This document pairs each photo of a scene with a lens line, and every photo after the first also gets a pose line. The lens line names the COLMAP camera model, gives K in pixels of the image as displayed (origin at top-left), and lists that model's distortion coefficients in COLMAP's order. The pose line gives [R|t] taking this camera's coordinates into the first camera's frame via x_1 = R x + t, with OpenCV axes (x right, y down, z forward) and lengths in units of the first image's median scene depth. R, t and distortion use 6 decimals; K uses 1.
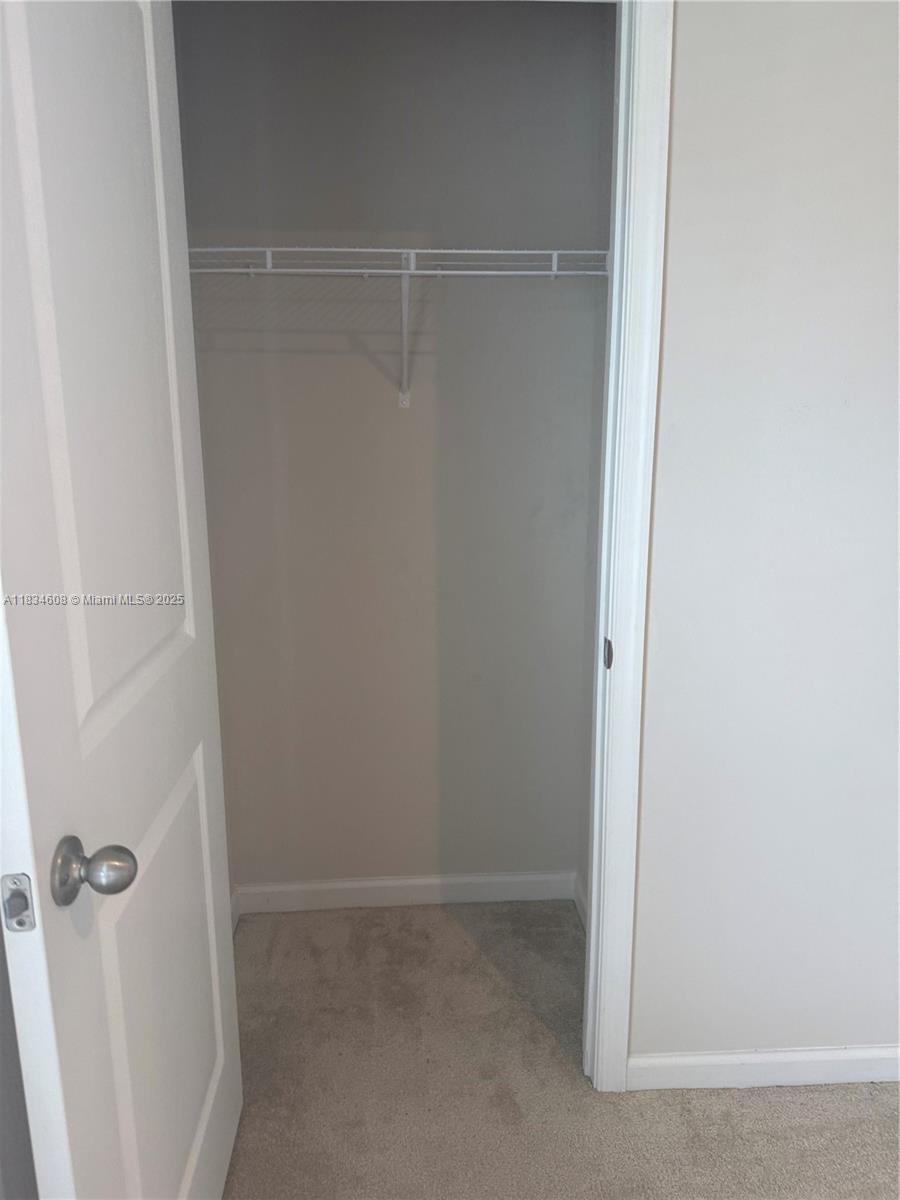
lens RADIAL K [[885.4, 0, 450.3], [0, 885.4, 606.3], [0, 0, 1]] dist [-0.003653, 0.005770]
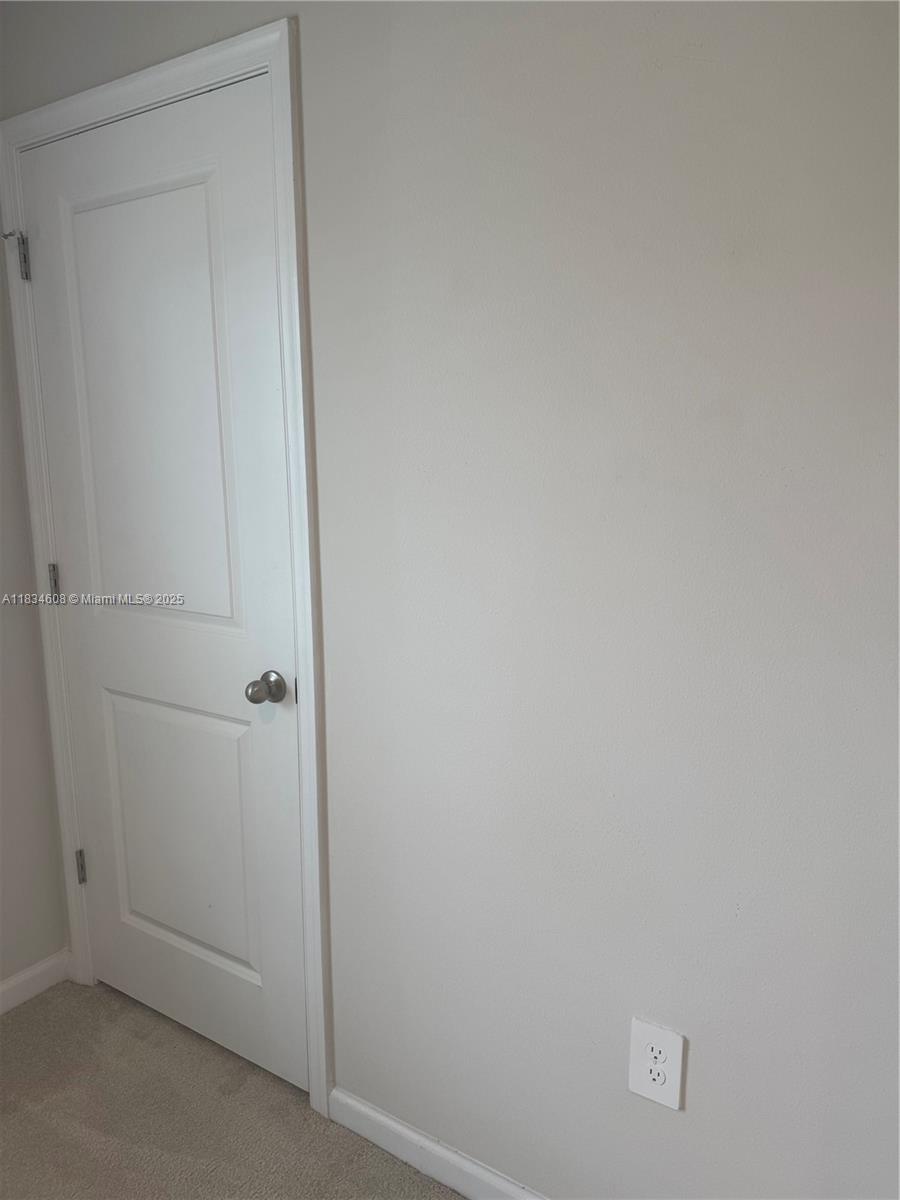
lens RADIAL K [[842.1, 0, 448.1], [0, 842.1, 599.7], [0, 0, 1]] dist [0.000034, -0.010700]
pose [[0.814072, 0.107715, -0.570688, 0.801972], [-0.142705, 0.989623, -0.016778, -0.047471], [0.562959, 0.095099, 0.820996, 0.226931]]
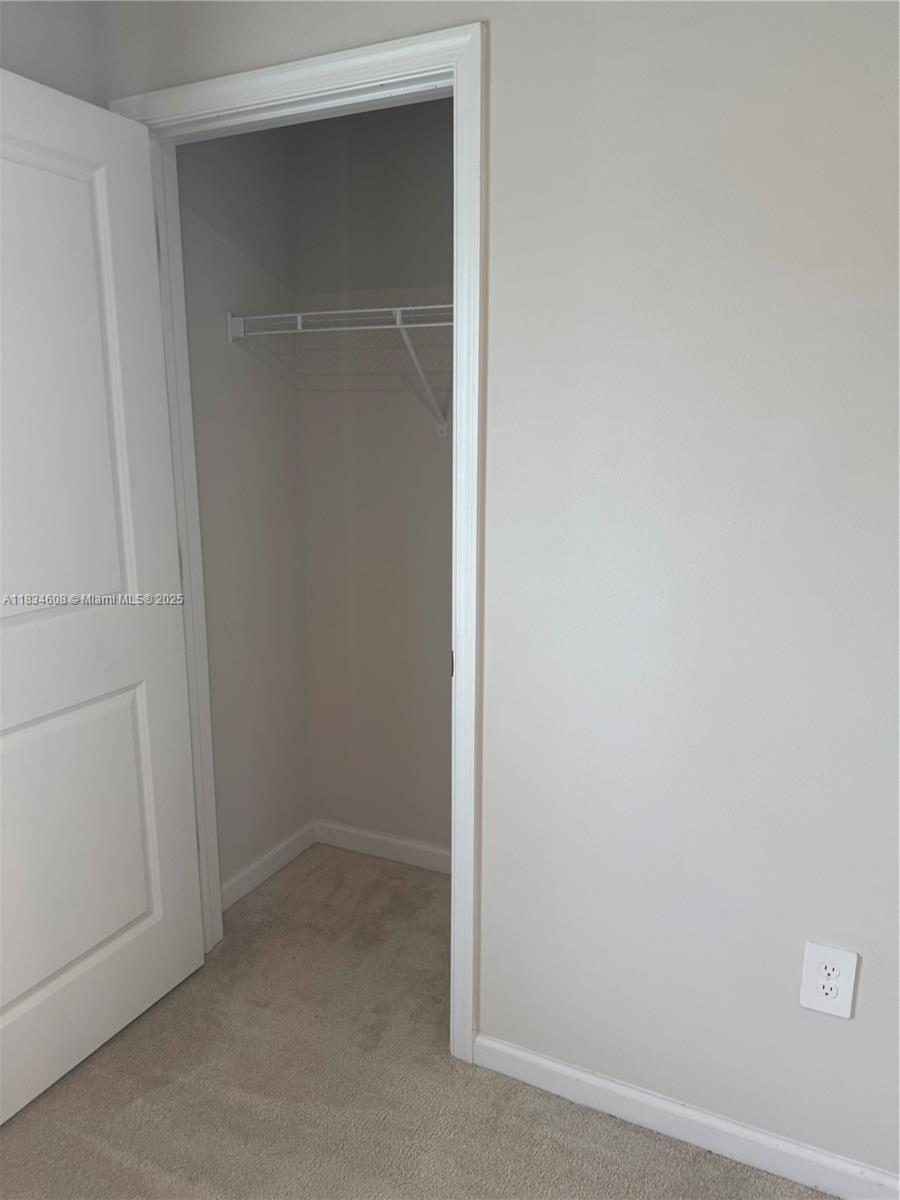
lens RADIAL K [[842.1, 0, 454.2], [0, 842.1, 595.1], [0, 0, 1]] dist [0.000034, -0.010700]
pose [[0.876574, 0.105026, -0.469667, 0.605389], [-0.123330, 0.992331, -0.008276, -0.011906], [0.465196, 0.065178, 0.882805, 0.041469]]
